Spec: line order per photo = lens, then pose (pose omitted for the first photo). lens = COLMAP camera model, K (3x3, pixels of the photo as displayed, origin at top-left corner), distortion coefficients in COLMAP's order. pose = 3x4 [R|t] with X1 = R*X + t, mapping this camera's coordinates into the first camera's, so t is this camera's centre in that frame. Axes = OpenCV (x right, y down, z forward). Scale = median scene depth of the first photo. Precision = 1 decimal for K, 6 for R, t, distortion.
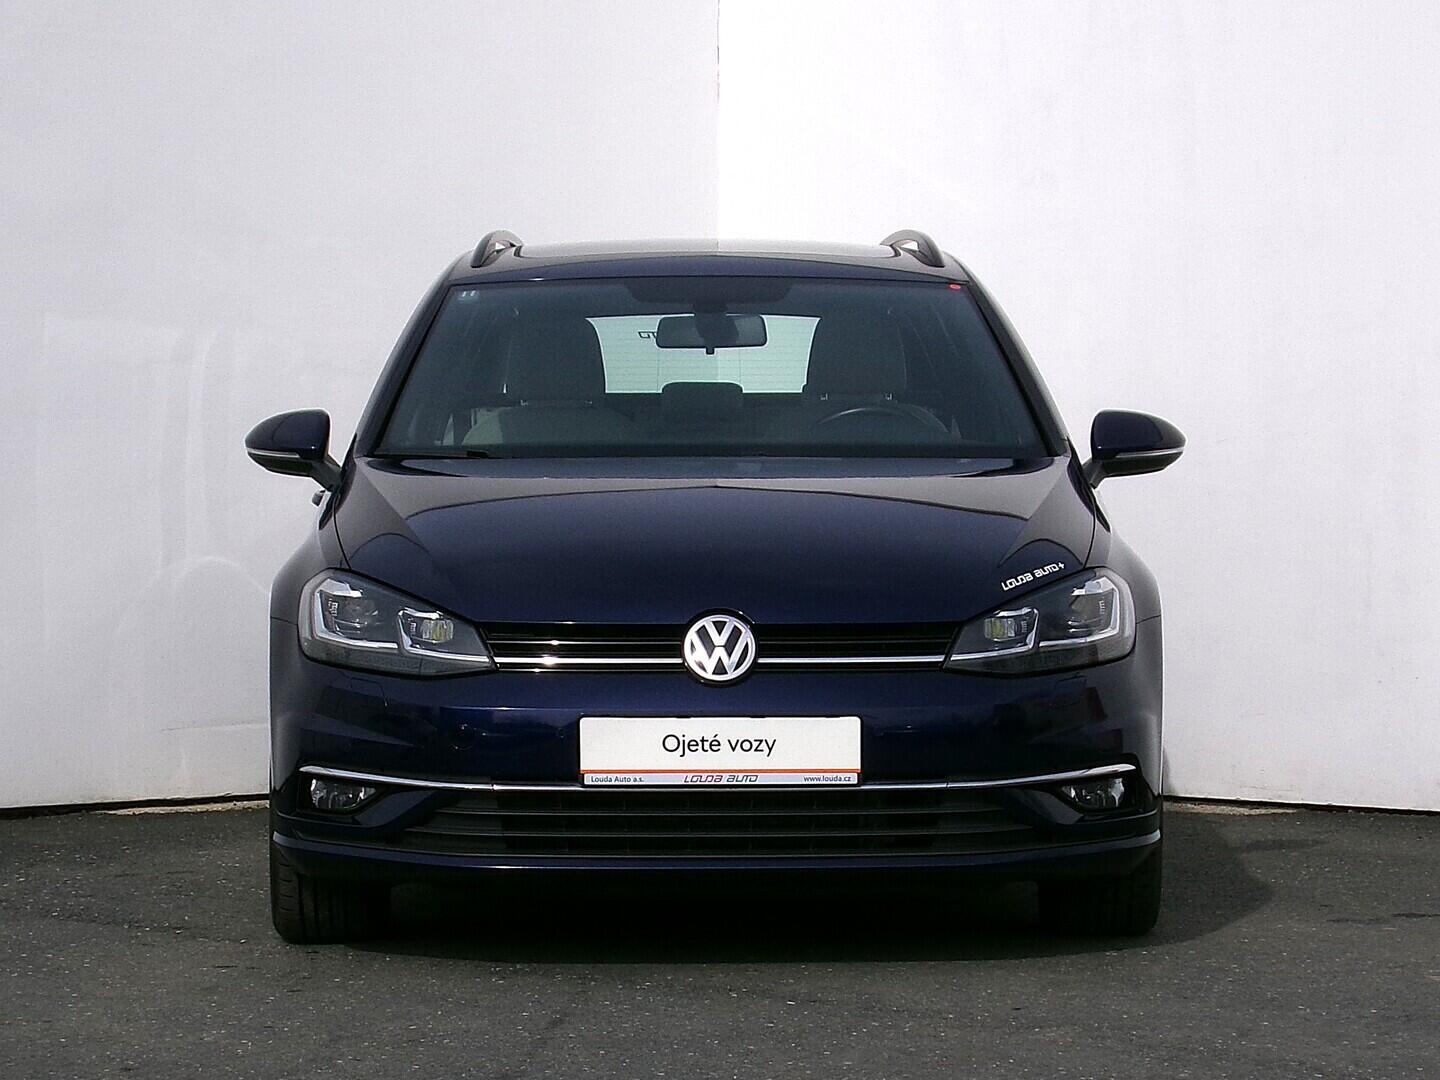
lens RADIAL K [[3653.5, 0, 707.9], [0, 3653.5, 538.1], [0, 0, 1]] dist [0.536084, 0.000000]
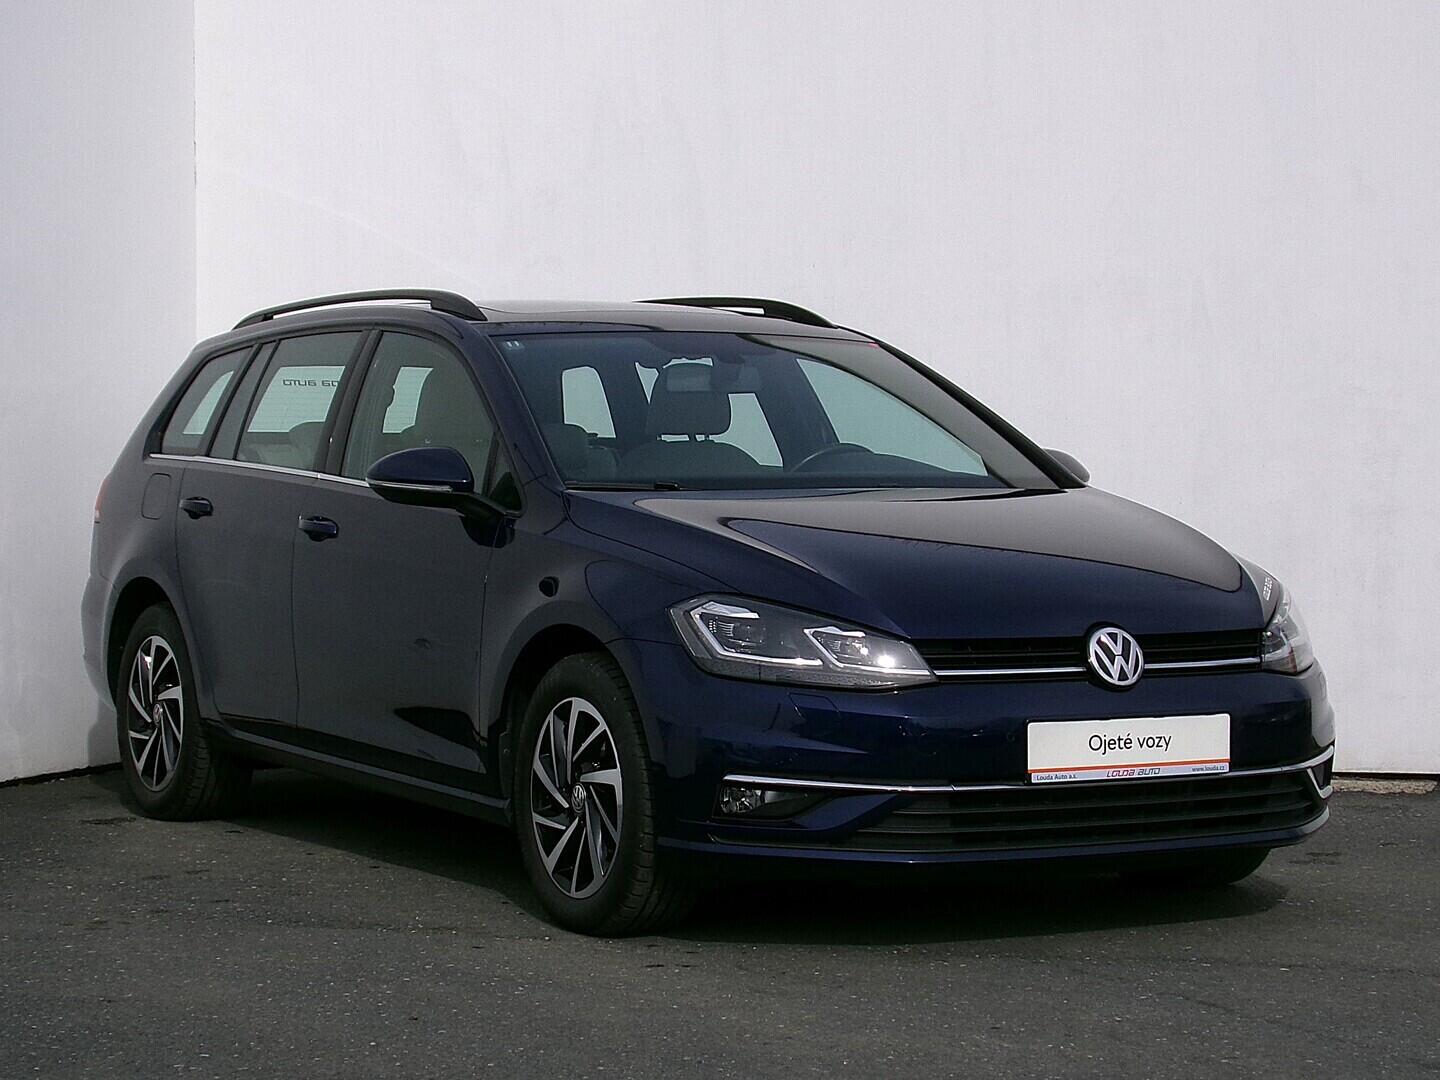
lens RADIAL K [[2730.4, 0, 721.3], [0, 2730.4, 538.1], [0, 0, 1]] dist [0.203565, 0.000000]
pose [[0.910446, -0.011332, 0.413472, -0.459252], [0.012492, 0.999922, -0.000100, -0.008141], [-0.413439, 0.005256, 0.910517, 0.277761]]
